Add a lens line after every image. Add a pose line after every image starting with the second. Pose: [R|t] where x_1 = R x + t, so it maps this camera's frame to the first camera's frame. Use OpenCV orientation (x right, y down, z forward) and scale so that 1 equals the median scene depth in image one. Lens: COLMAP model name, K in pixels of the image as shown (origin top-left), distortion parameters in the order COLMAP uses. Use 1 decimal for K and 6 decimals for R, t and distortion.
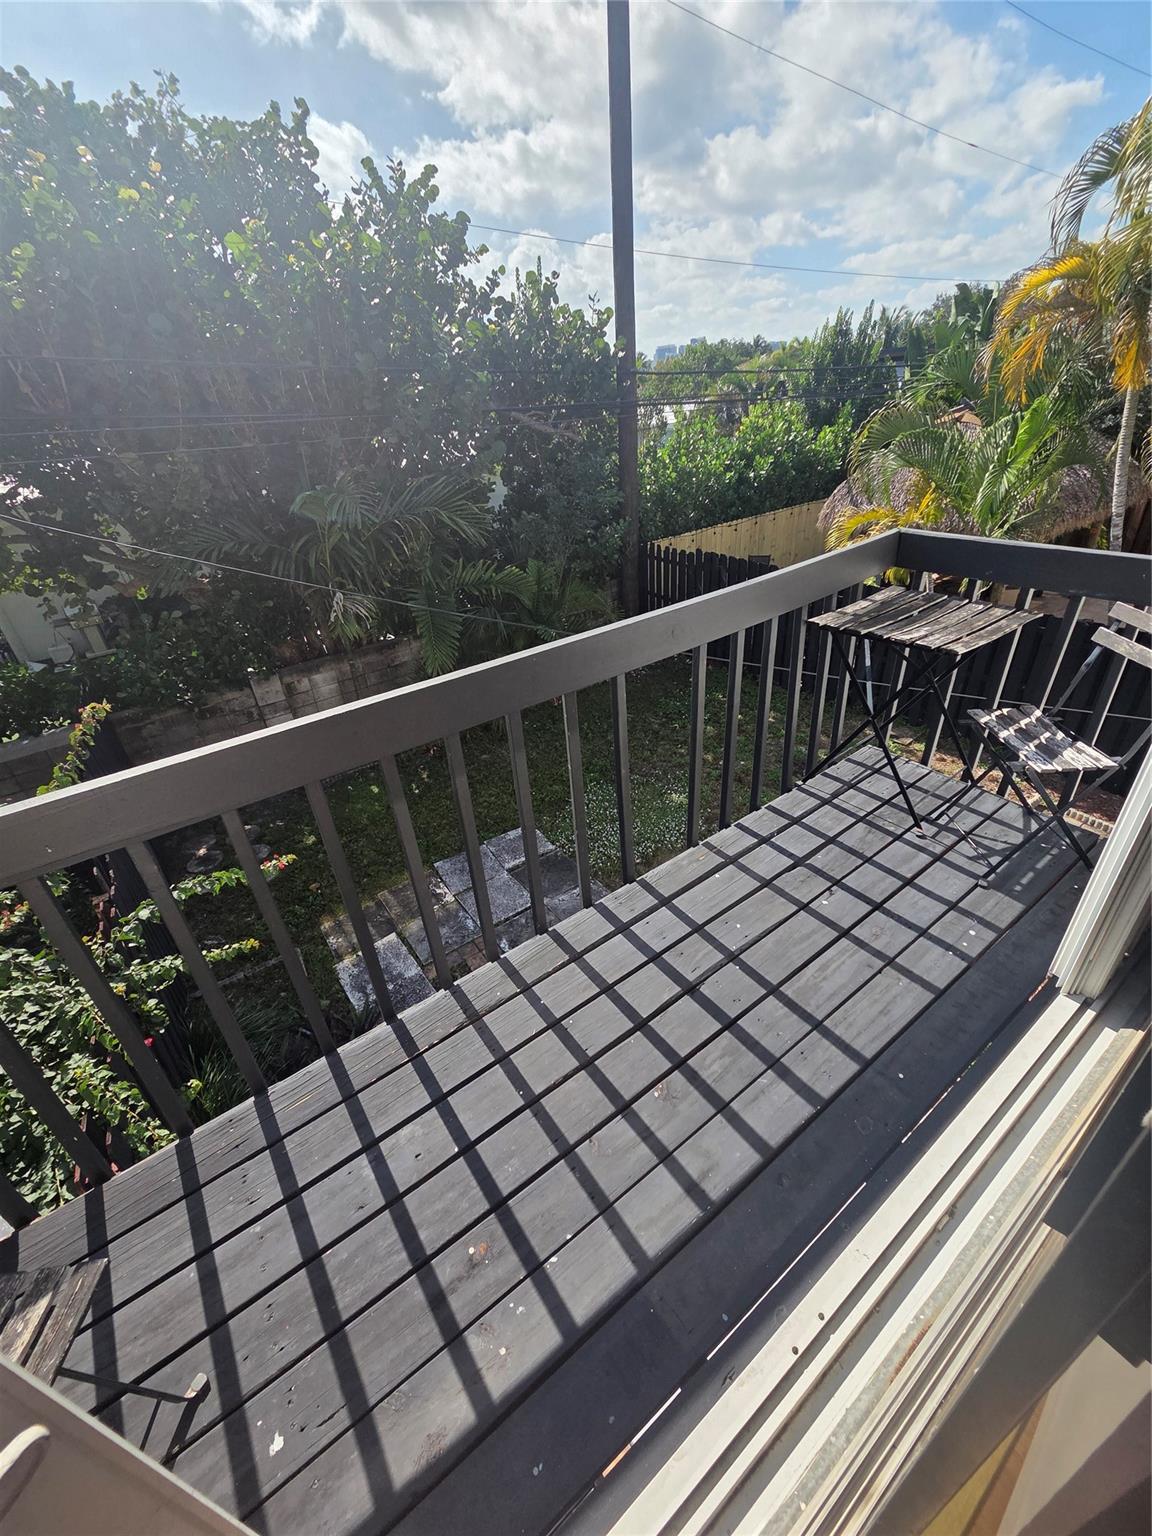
lens RADIAL K [[629.1, 0, 578.3], [0, 629.1, 768.0], [0, 0, 1]] dist [0.002778, -0.000490]
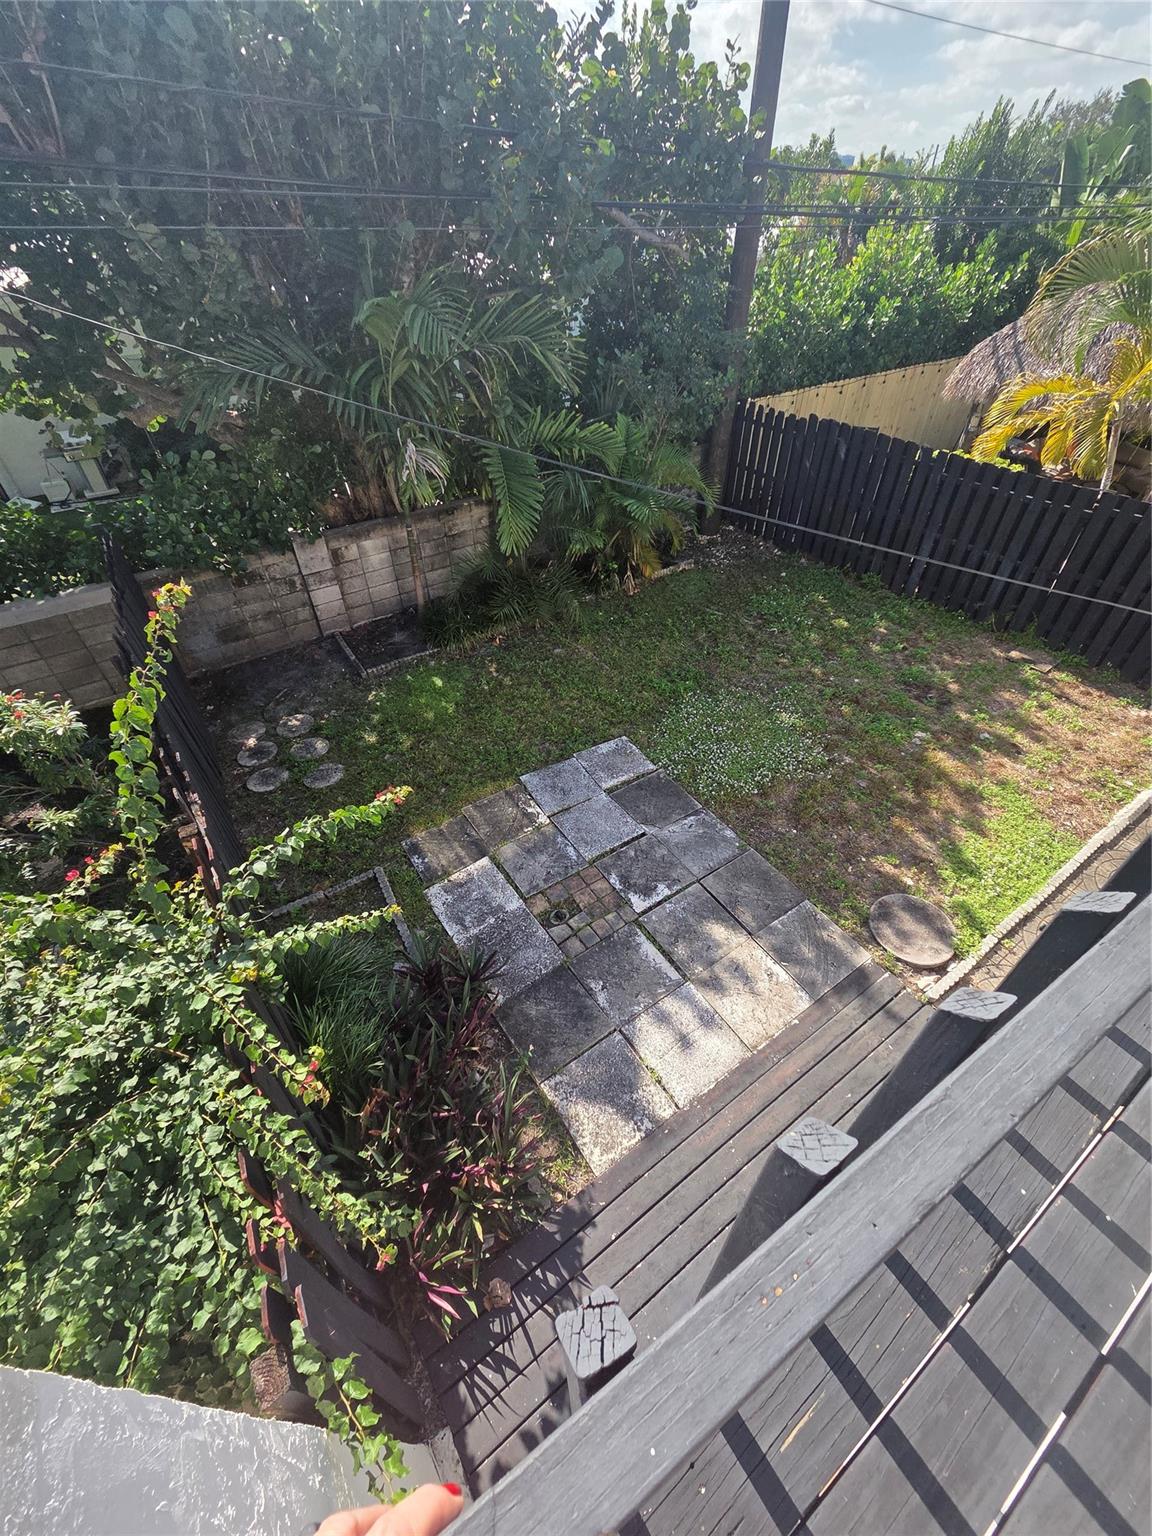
lens RADIAL K [[629.1, 0, 579.4], [0, 629.1, 766.5], [0, 0, 1]] dist [0.002778, -0.000490]
pose [[0.997815, 0.064798, 0.012891, -0.121395], [-0.066067, 0.979839, 0.188551, -0.027962], [-0.000413, -0.188991, 0.981979, 0.096858]]
